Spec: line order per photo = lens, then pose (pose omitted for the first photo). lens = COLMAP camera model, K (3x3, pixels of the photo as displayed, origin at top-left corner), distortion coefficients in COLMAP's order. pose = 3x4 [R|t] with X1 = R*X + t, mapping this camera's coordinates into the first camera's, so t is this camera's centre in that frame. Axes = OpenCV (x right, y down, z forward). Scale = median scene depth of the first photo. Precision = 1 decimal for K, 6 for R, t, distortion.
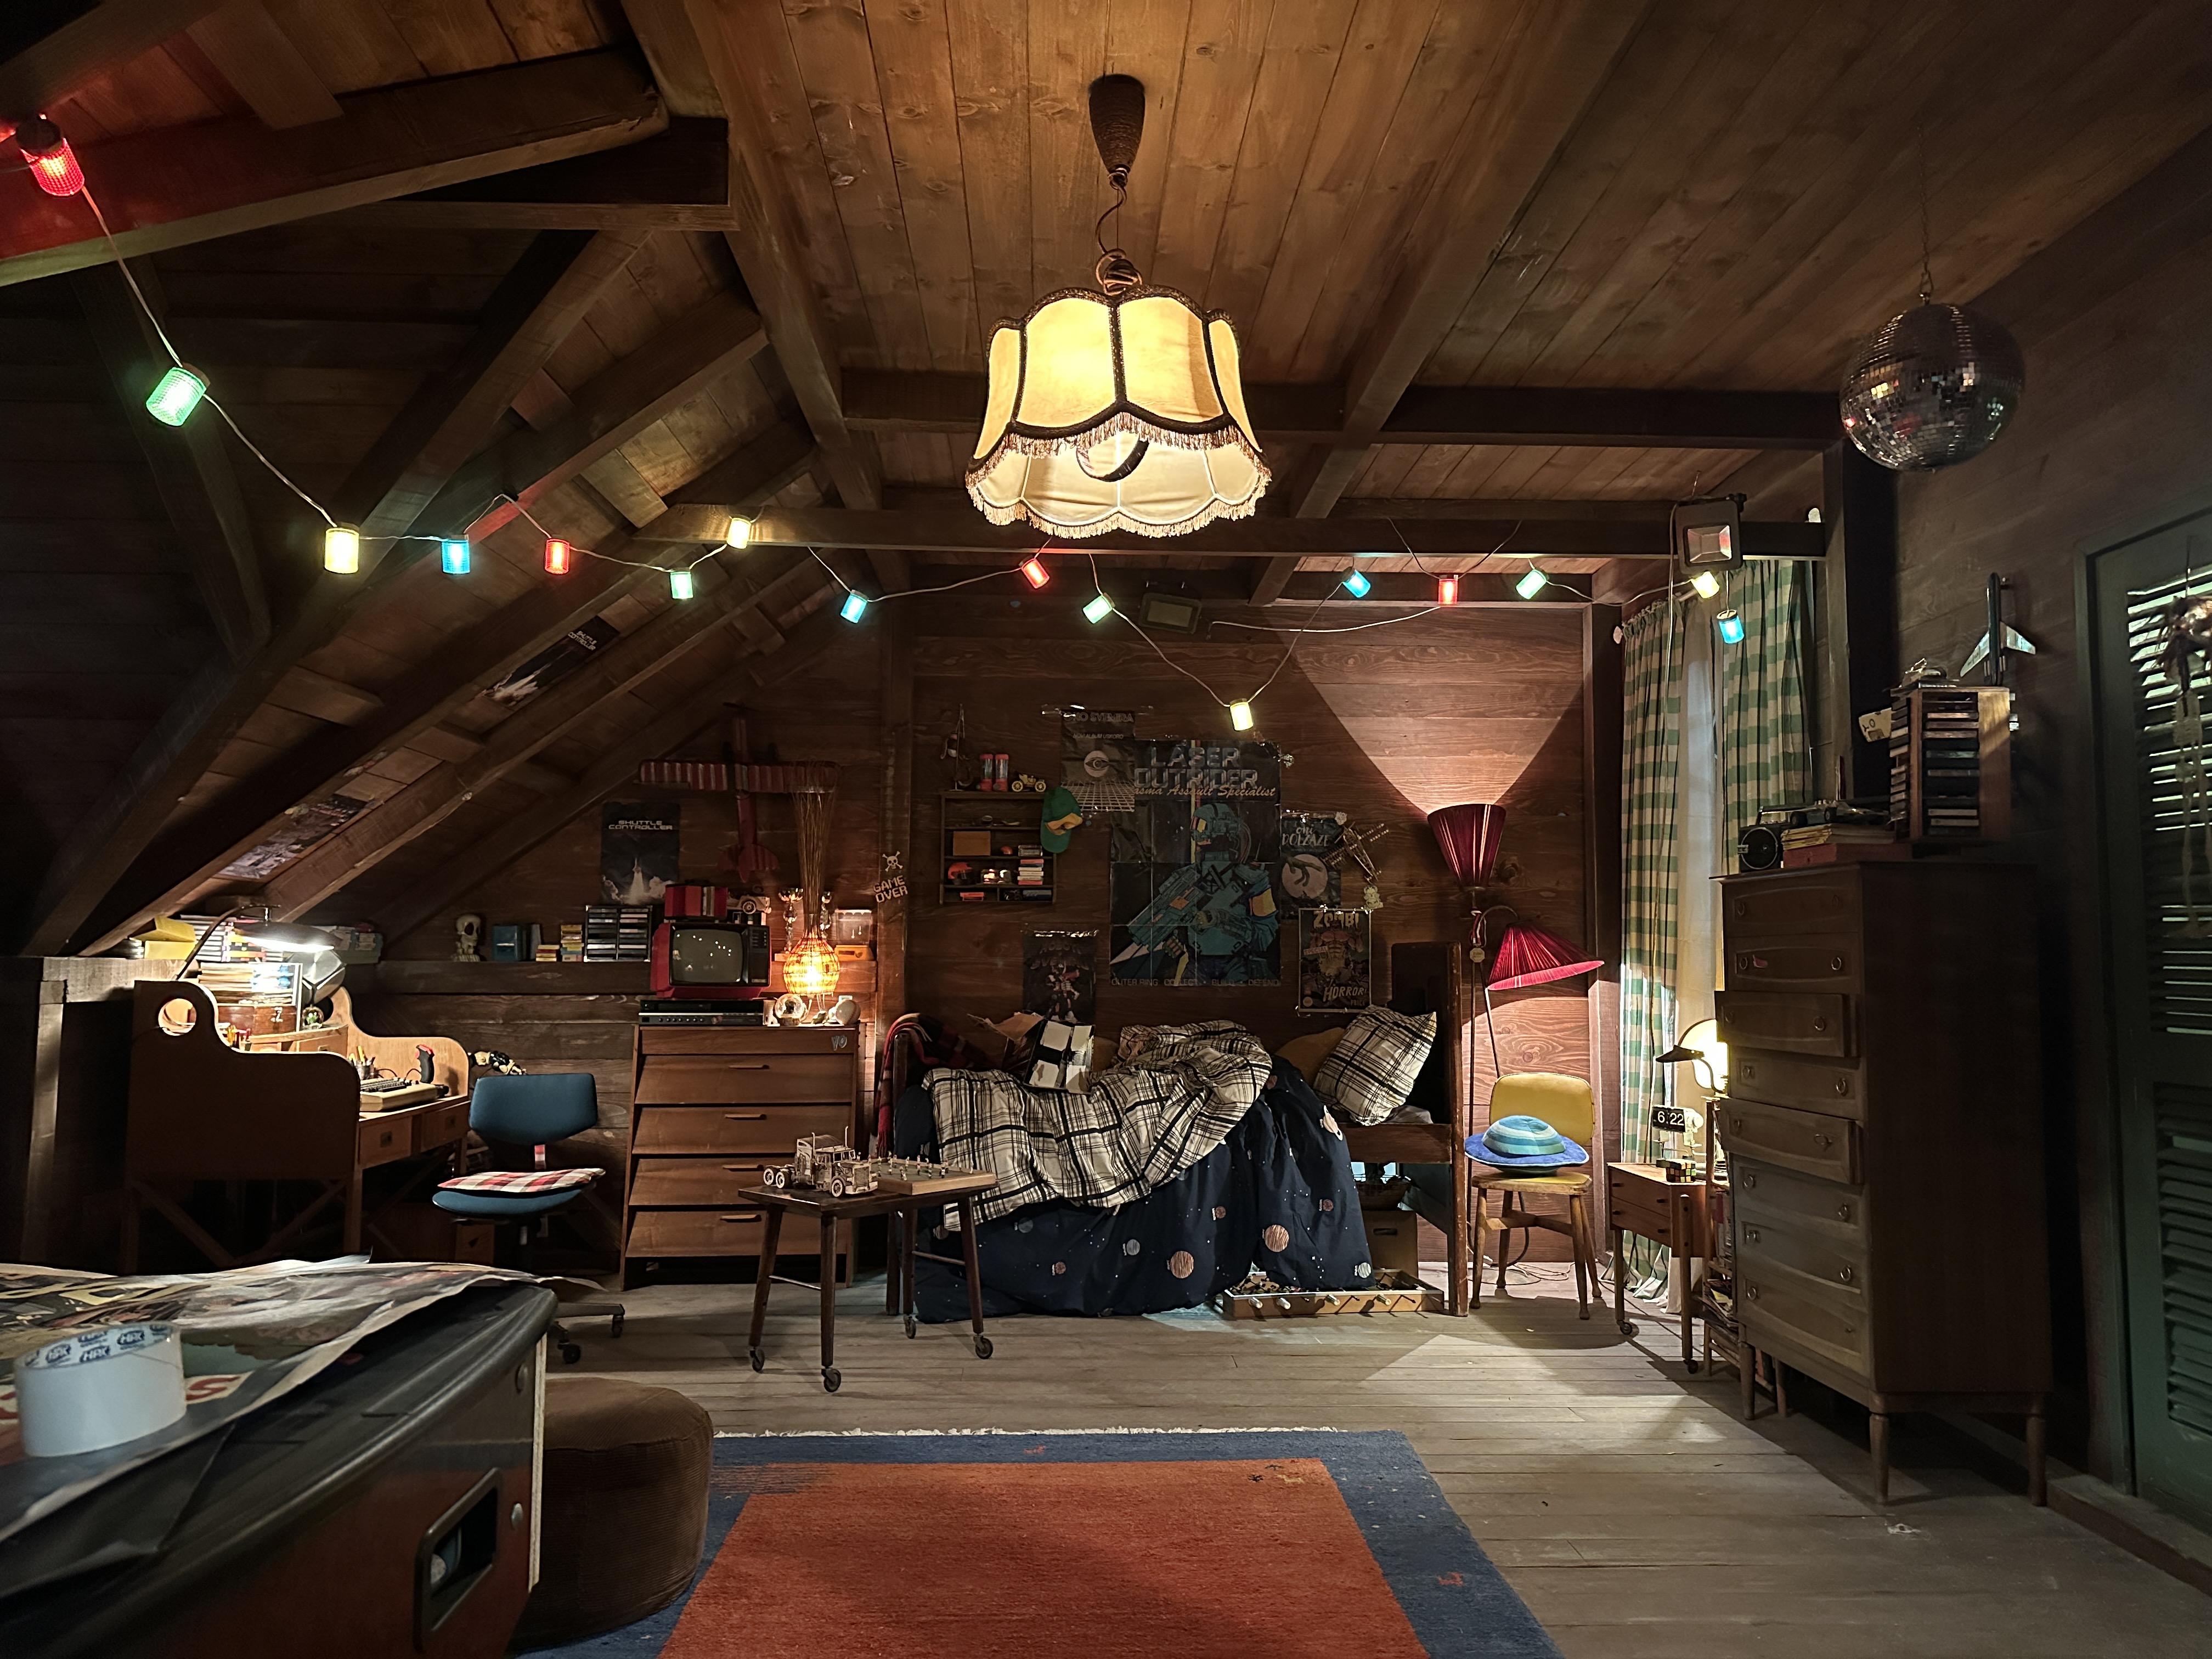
lens RADIAL K [[1544.6, 0, 1116.6], [0, 1544.6, 832.3], [0, 0, 1]] dist [0.077931, -0.097580]
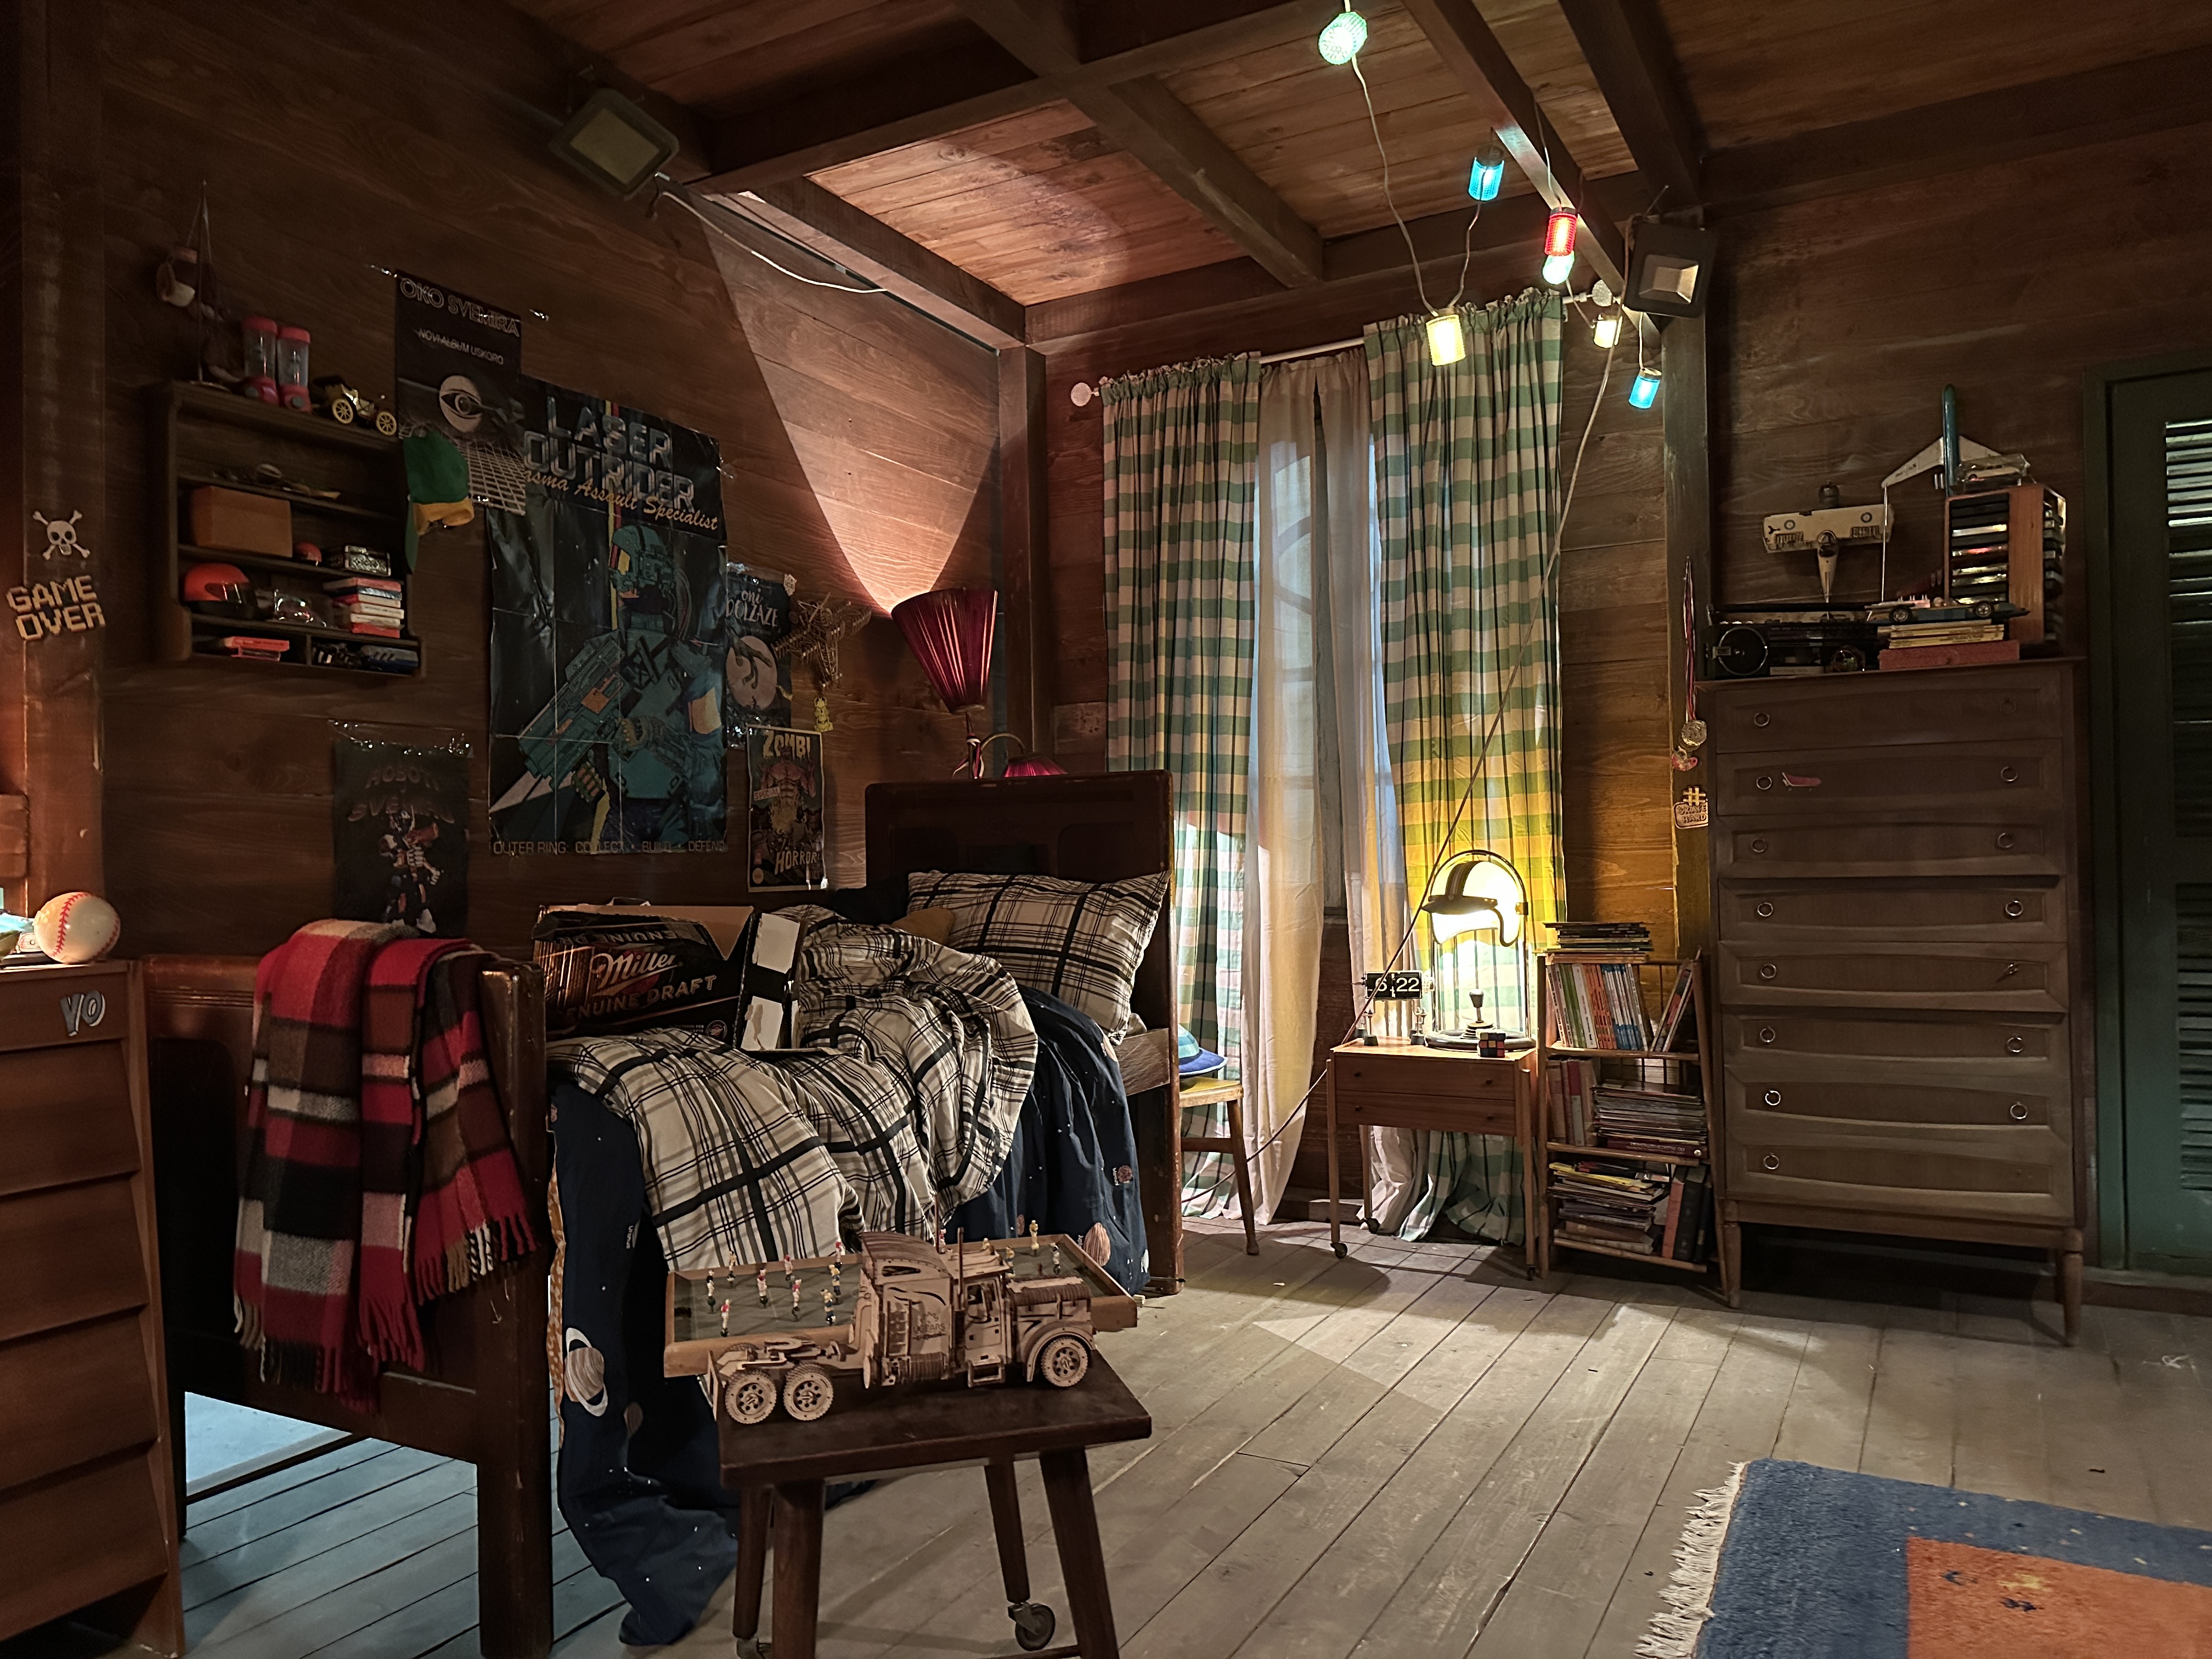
lens RADIAL K [[1544.6, 0, 1105.5], [0, 1544.6, 840.1], [0, 0, 1]] dist [0.077931, -0.097580]
pose [[0.516320, -0.007747, 0.856361, -0.414063], [-0.048956, 0.998057, 0.038546, 0.079989], [-0.854996, -0.061826, 0.514937, 0.696455]]
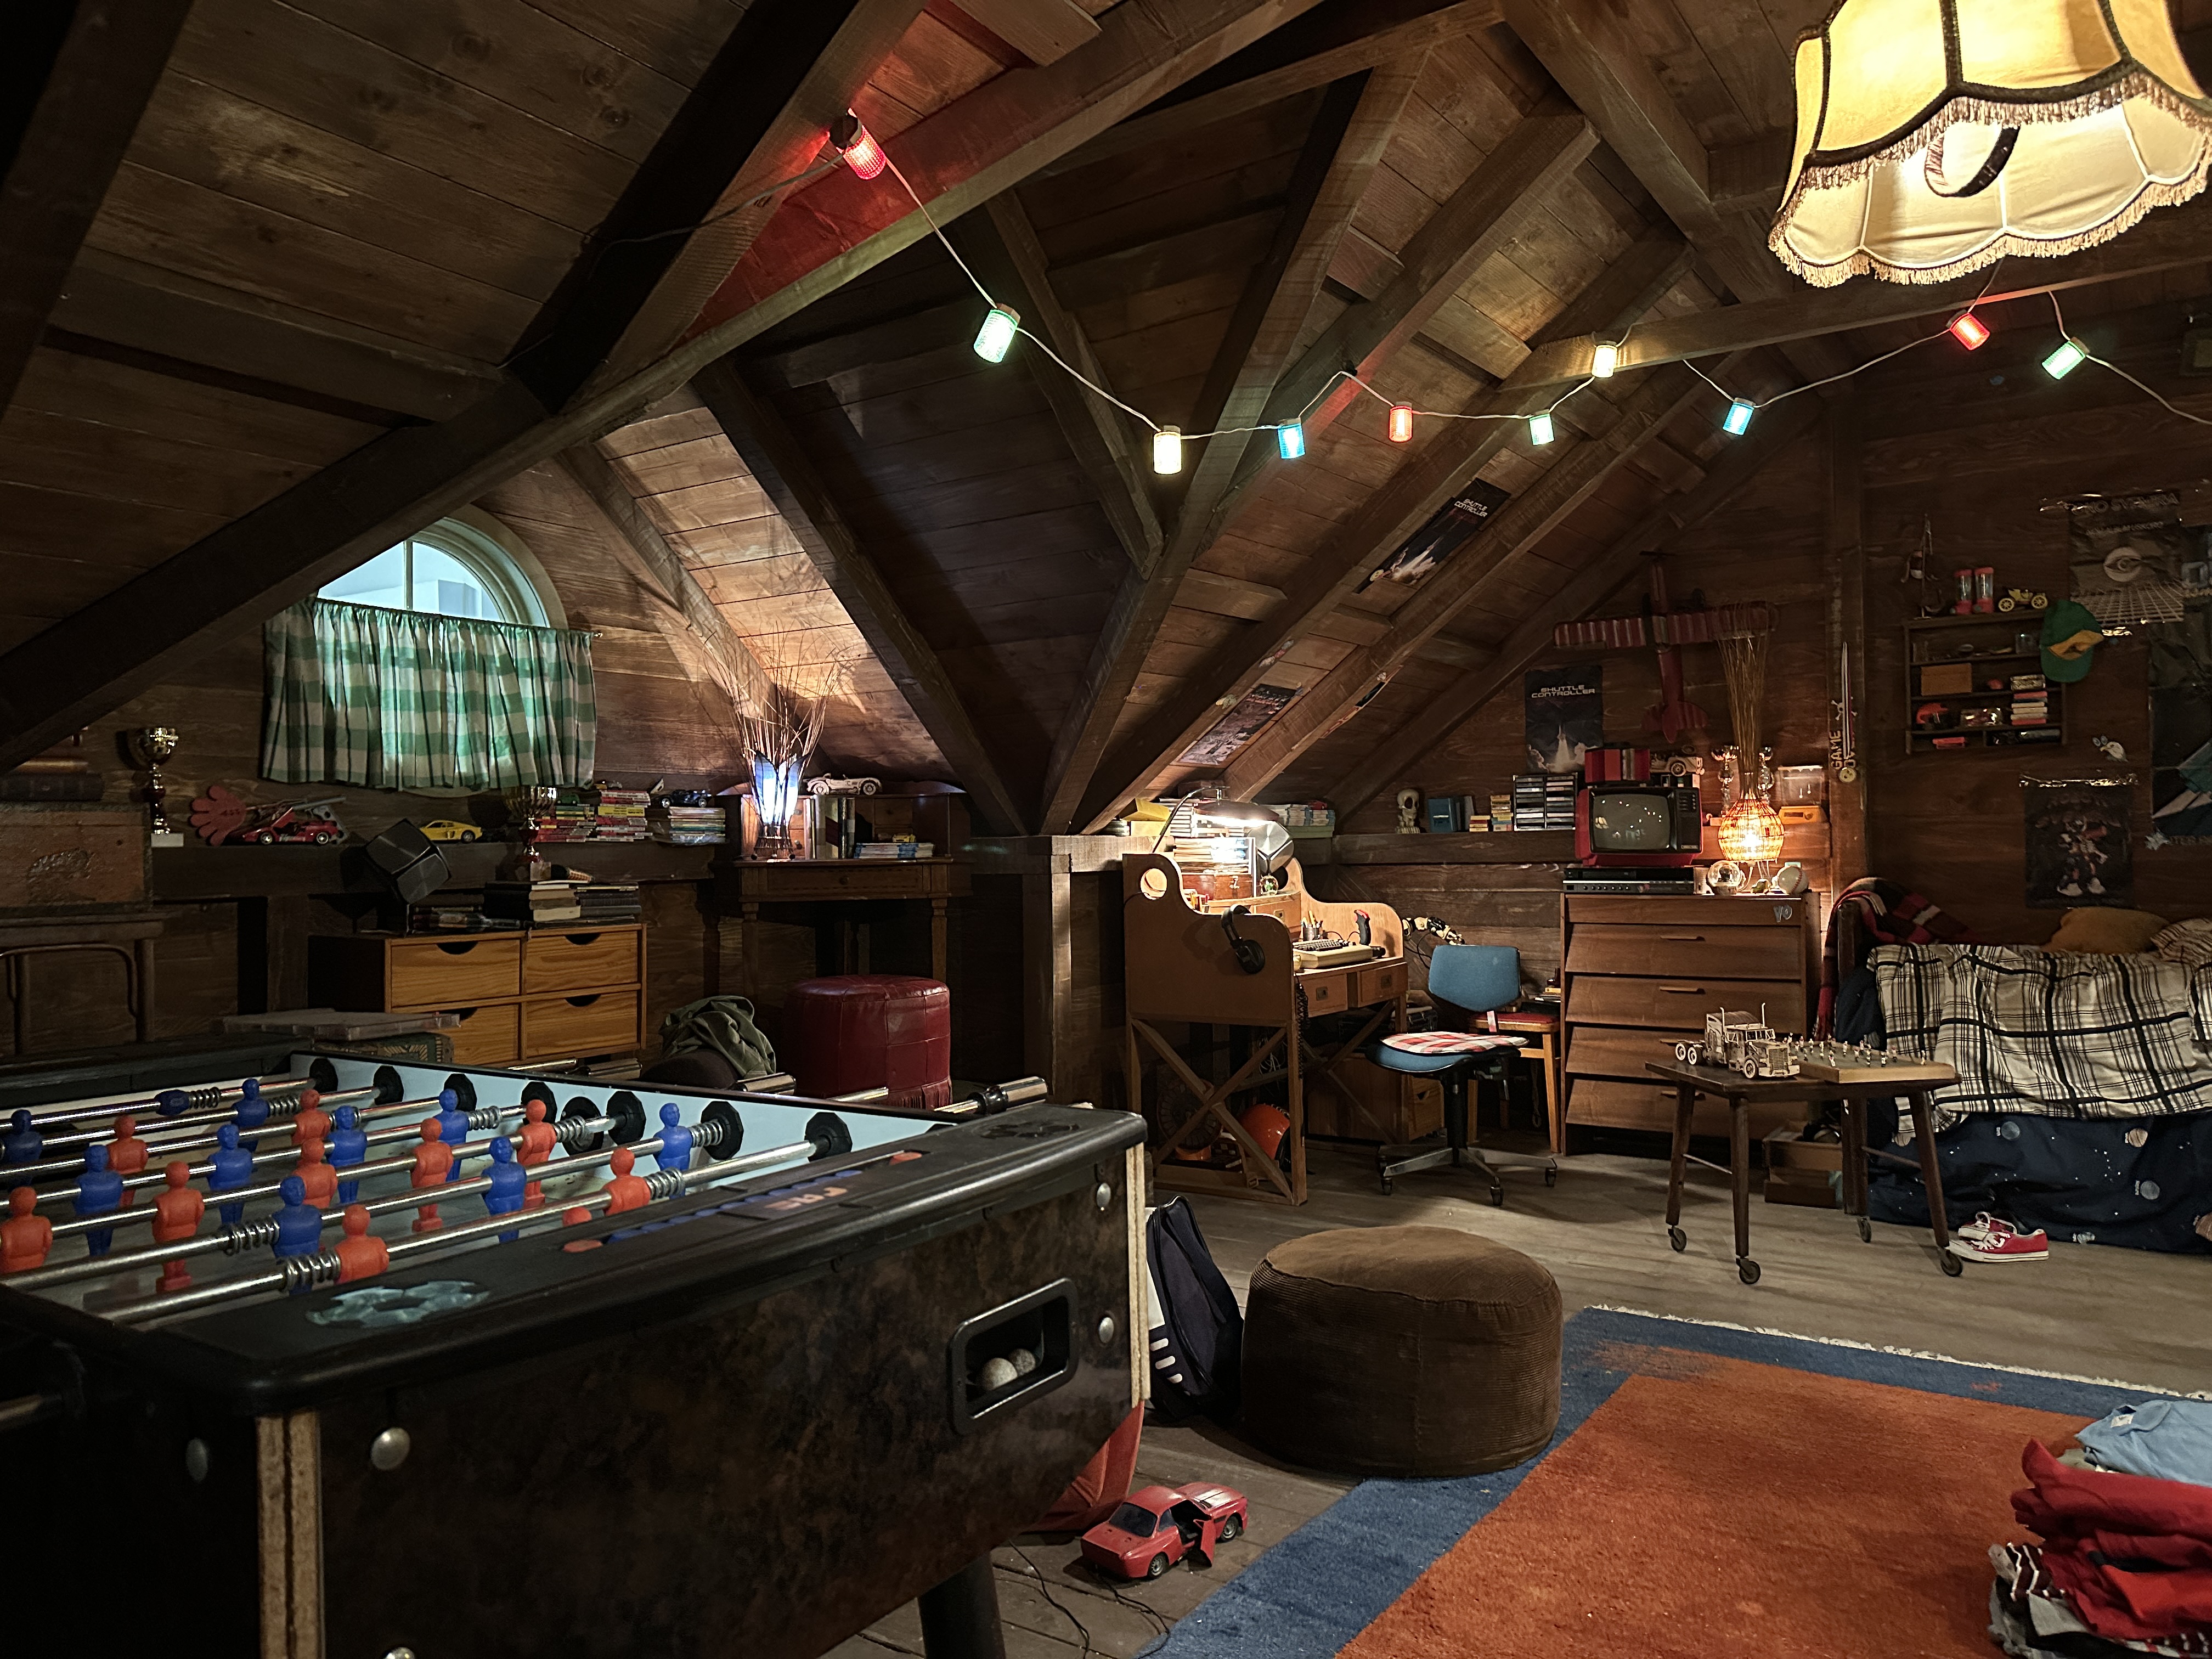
lens RADIAL K [[1544.6, 0, 1105.8], [0, 1544.6, 839.1], [0, 0, 1]] dist [0.077931, -0.097580]
pose [[0.800231, -0.023107, -0.599247, 0.059715], [0.073921, 0.995438, 0.060329, 0.009941], [0.595119, -0.092575, 0.798288, 0.047740]]
